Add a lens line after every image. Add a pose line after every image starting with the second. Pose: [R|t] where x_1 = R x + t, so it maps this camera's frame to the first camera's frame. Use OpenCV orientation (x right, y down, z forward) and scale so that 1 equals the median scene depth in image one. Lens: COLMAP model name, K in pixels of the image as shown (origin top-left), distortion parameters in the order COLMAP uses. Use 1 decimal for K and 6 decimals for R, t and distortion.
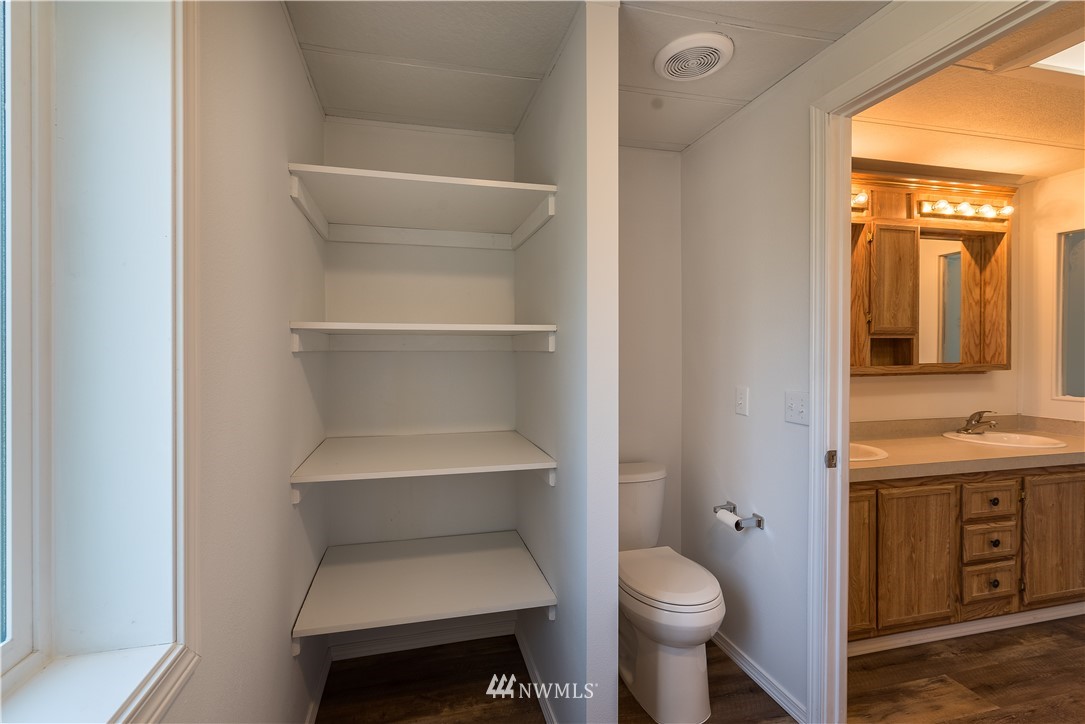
lens RADIAL K [[476.7, 0, 522.4], [0, 476.7, 357.6], [0, 0, 1]] dist [-0.002109, -0.000182]
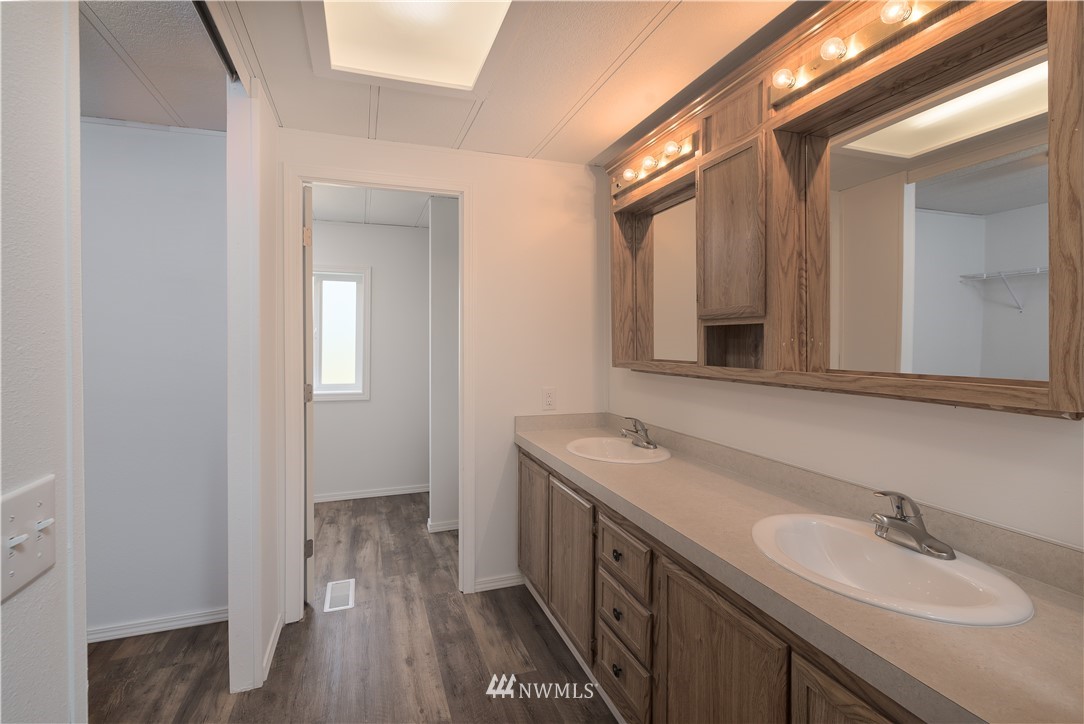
lens RADIAL K [[476.3, 0, 521.9], [0, 476.3, 357.6], [0, 0, 1]] dist [-0.002109, -0.000182]
pose [[0.089011, 0.035285, -0.995405, 1.415799], [-0.023629, 0.999166, 0.033305, -0.011067], [0.995750, 0.020556, 0.089771, 0.664146]]
